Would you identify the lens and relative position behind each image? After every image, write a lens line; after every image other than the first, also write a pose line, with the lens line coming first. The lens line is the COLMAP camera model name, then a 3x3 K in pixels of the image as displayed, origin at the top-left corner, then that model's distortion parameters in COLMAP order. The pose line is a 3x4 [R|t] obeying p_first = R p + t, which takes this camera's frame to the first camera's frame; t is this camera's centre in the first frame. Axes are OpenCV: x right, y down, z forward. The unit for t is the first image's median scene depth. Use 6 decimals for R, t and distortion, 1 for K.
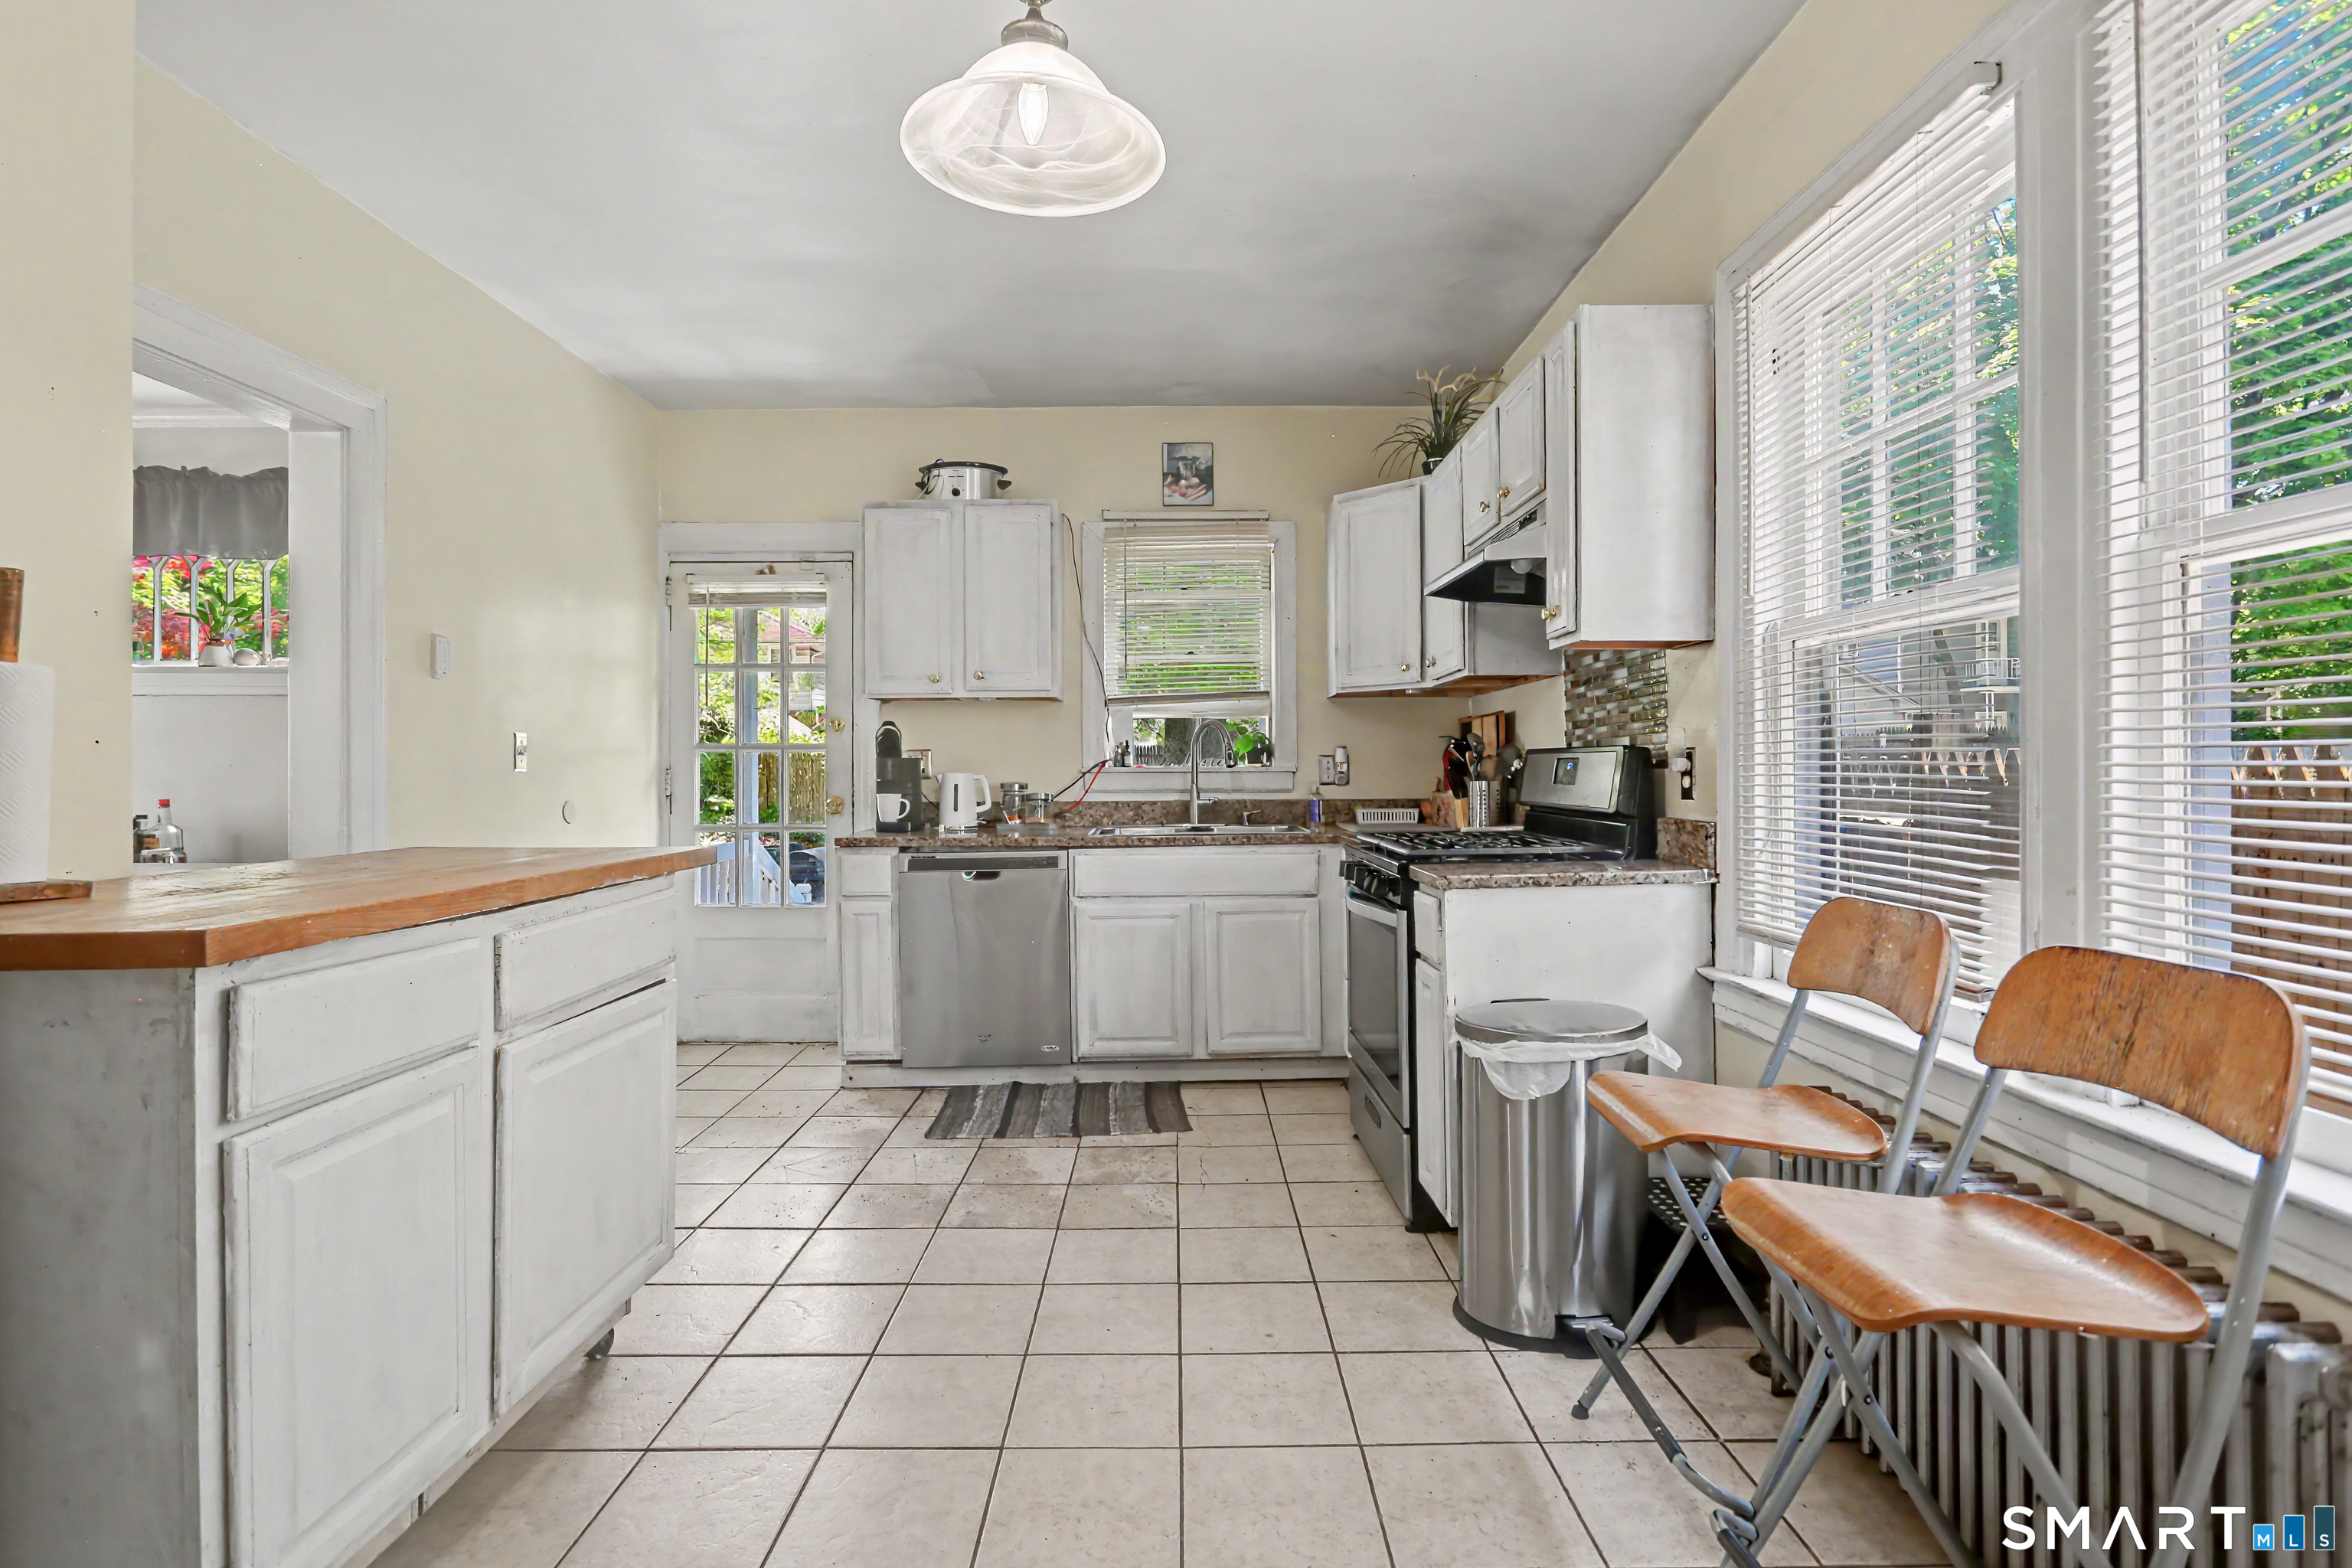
lens RADIAL K [[1127.2, 0, 1175.3], [0, 1127.2, 771.7], [0, 0, 1]] dist [-0.007173, 0.003988]
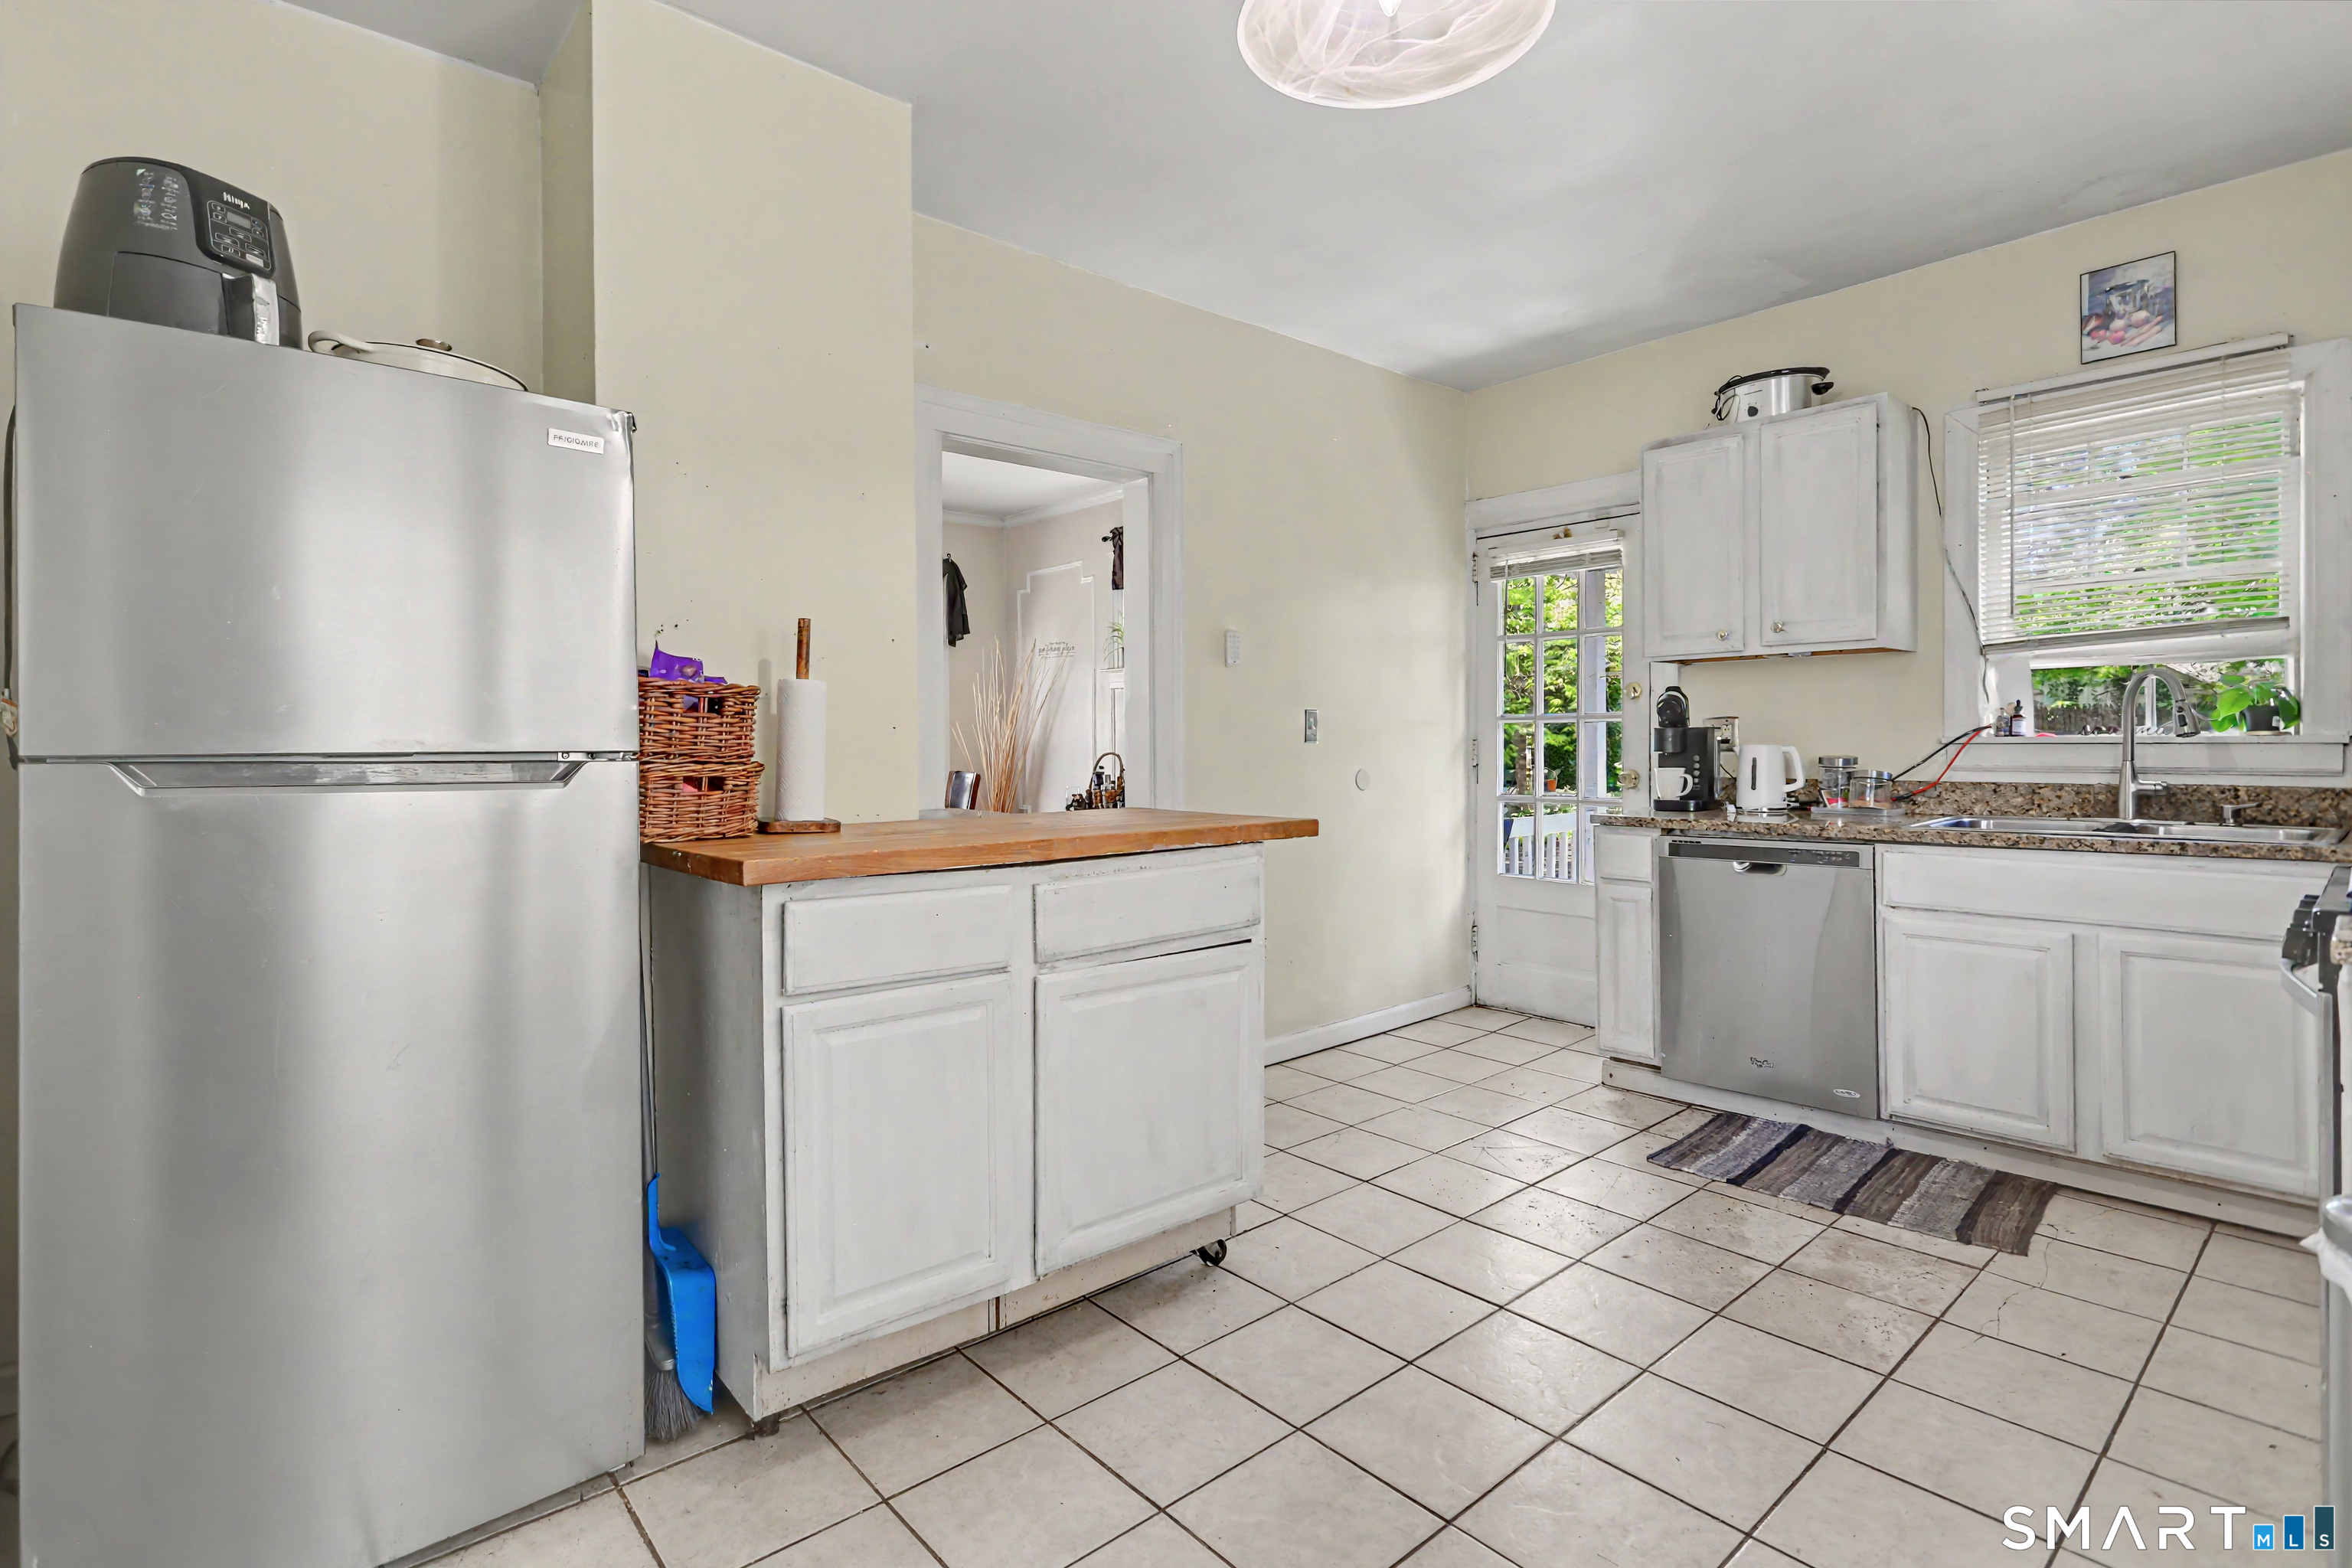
lens RADIAL K [[1127.2, 0, 1172.9], [0, 1127.2, 757.4], [0, 0, 1]] dist [-0.007173, 0.003988]
pose [[0.656712, 0.010896, -0.754063, 0.169463], [0.002548, 0.999858, 0.016667, -0.004795], [0.754137, -0.012867, 0.656591, 0.127264]]
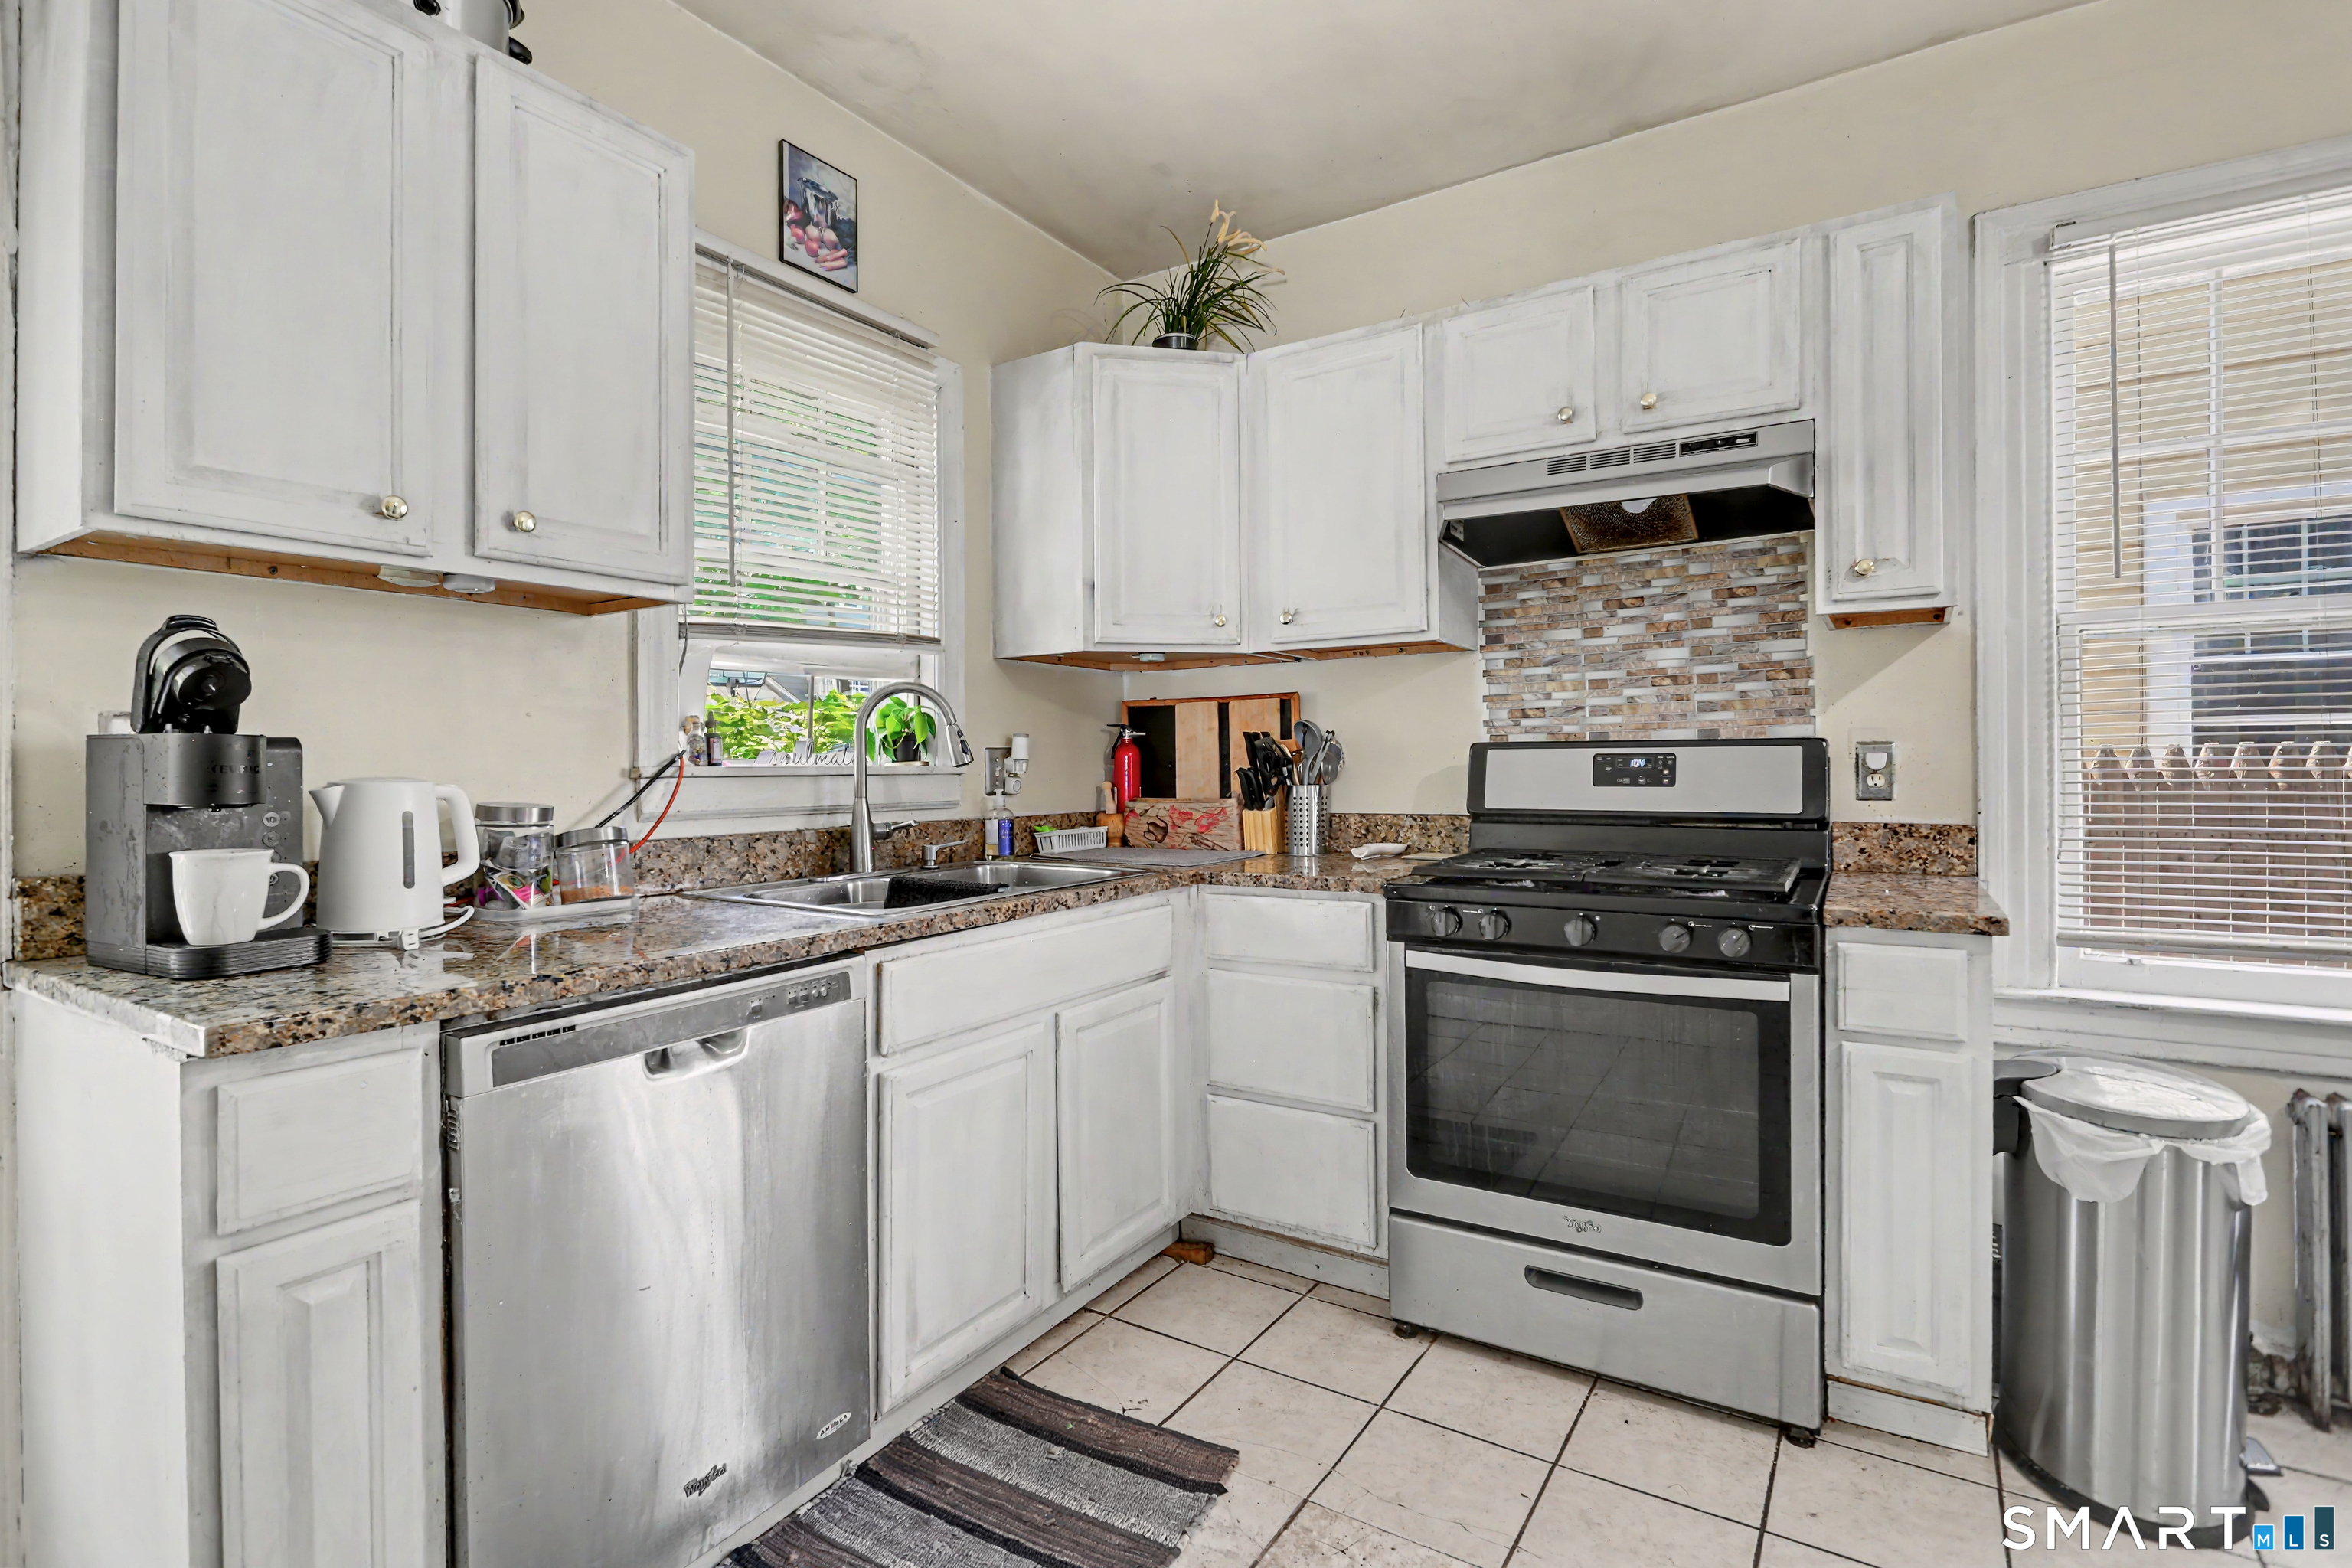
lens RADIAL K [[1127.2, 0, 1175.8], [0, 1127.2, 766.3], [0, 0, 1]] dist [-0.007173, 0.003988]
pose [[0.545255, 0.003156, 0.838264, -0.394163], [0.005730, 0.999956, -0.007493, 0.001025], [-0.838250, 0.008889, 0.545213, 0.653461]]
